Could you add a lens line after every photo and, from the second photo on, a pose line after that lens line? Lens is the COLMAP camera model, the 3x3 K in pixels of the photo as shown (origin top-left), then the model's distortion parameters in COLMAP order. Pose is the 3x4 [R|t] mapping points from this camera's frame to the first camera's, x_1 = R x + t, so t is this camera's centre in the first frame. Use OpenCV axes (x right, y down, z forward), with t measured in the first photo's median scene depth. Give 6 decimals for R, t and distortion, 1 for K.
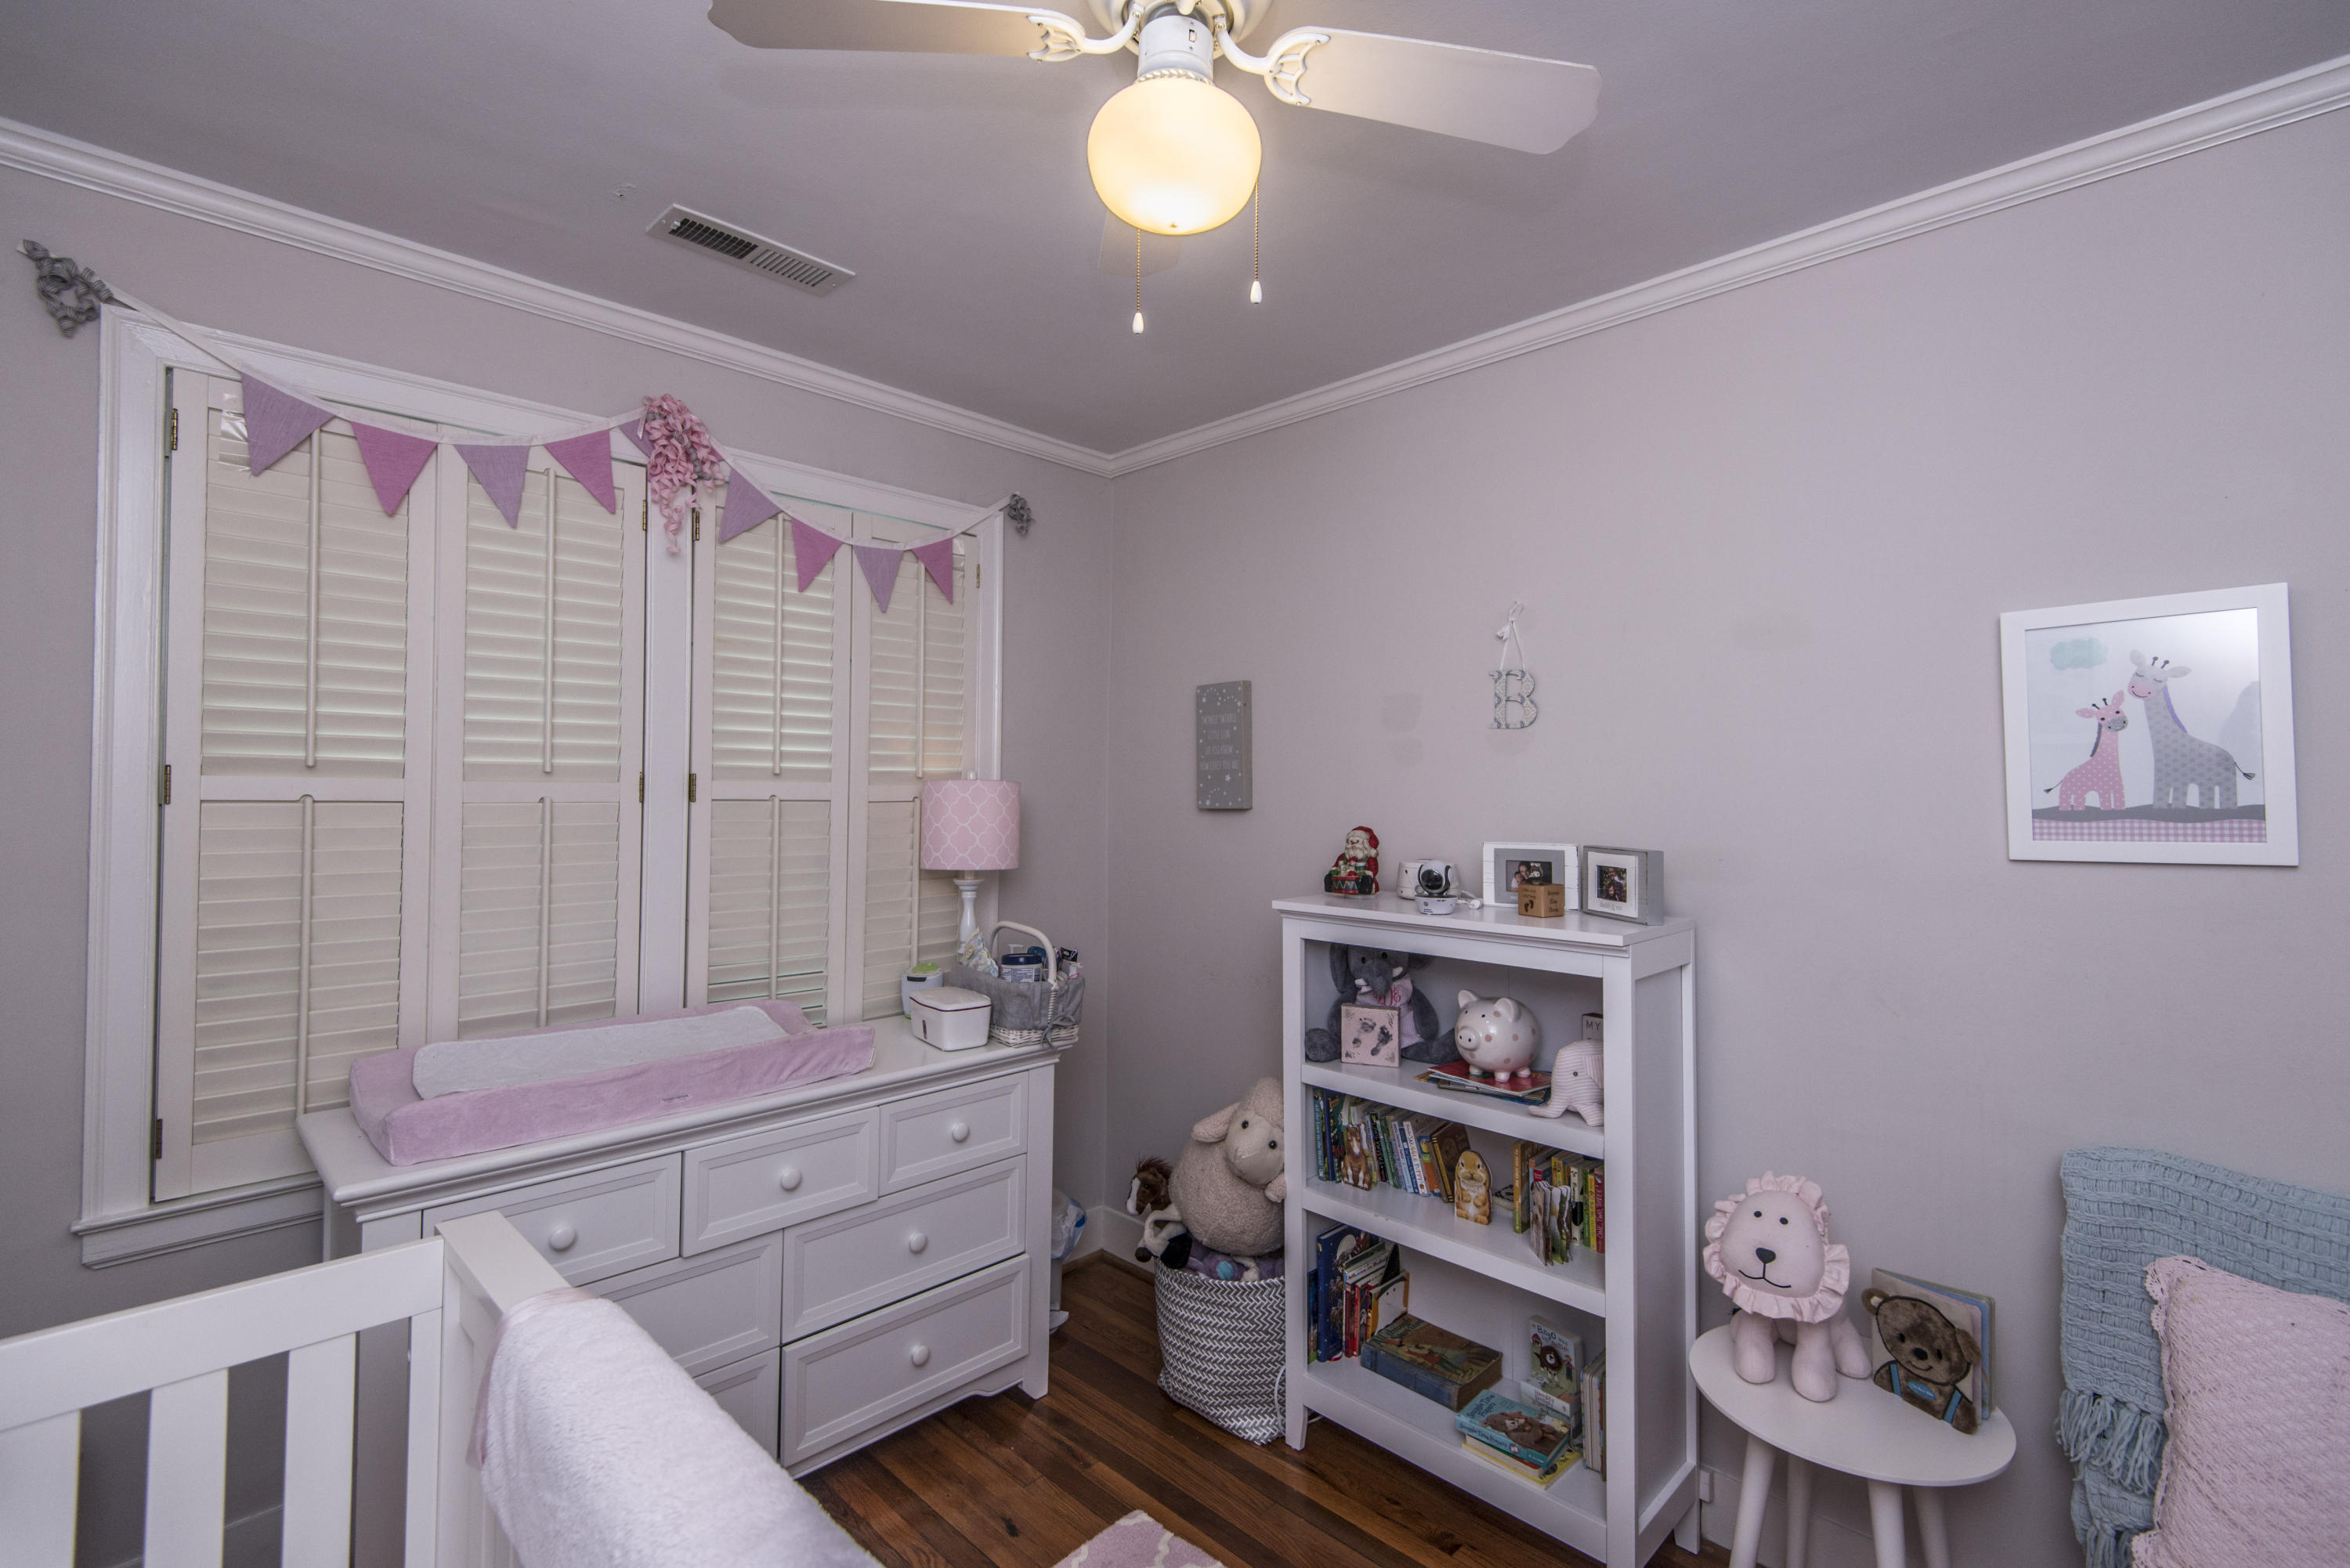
lens RADIAL K [[1061.6, 0, 1169.2], [0, 1061.6, 781.5], [0, 0, 1]] dist [0.010670, -0.002316]
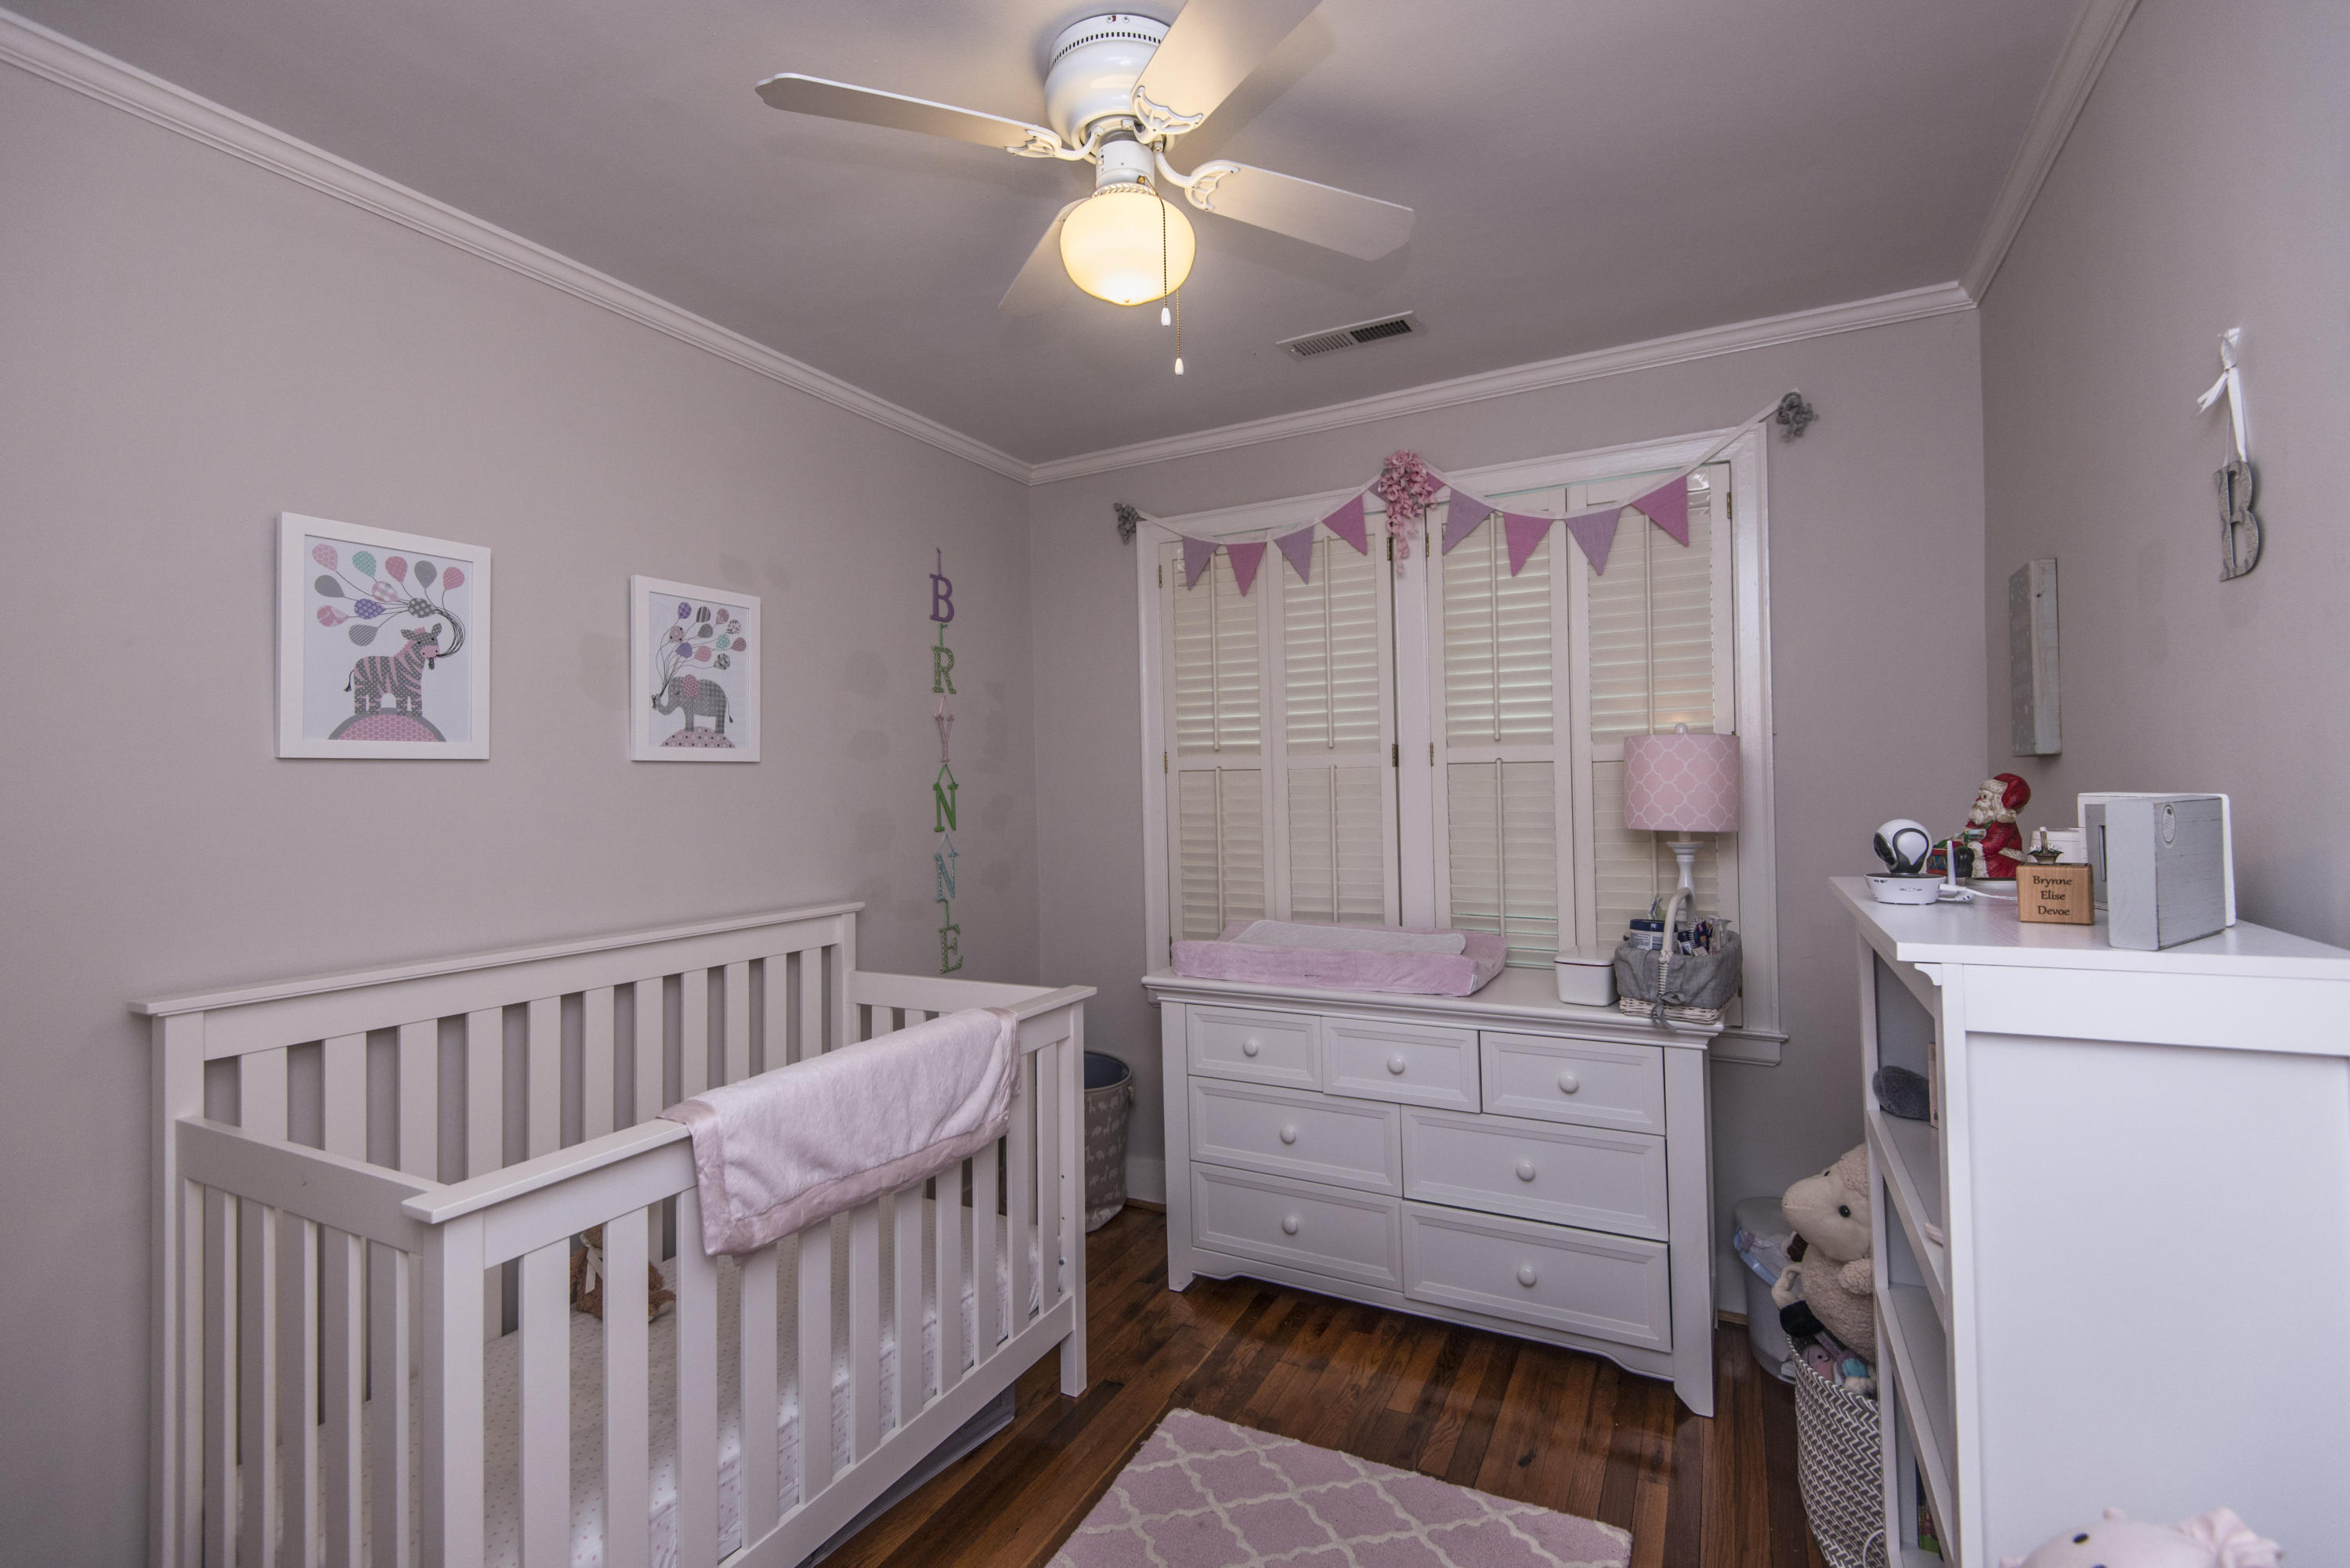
lens RADIAL K [[1061.6, 0, 1161.2], [0, 1061.6, 775.1], [0, 0, 1]] dist [0.010670, -0.002316]
pose [[0.281691, -0.016602, -0.959362, 0.651943], [0.032571, 0.999440, -0.007732, 0.029507], [0.958952, -0.029069, 0.282074, 0.335913]]
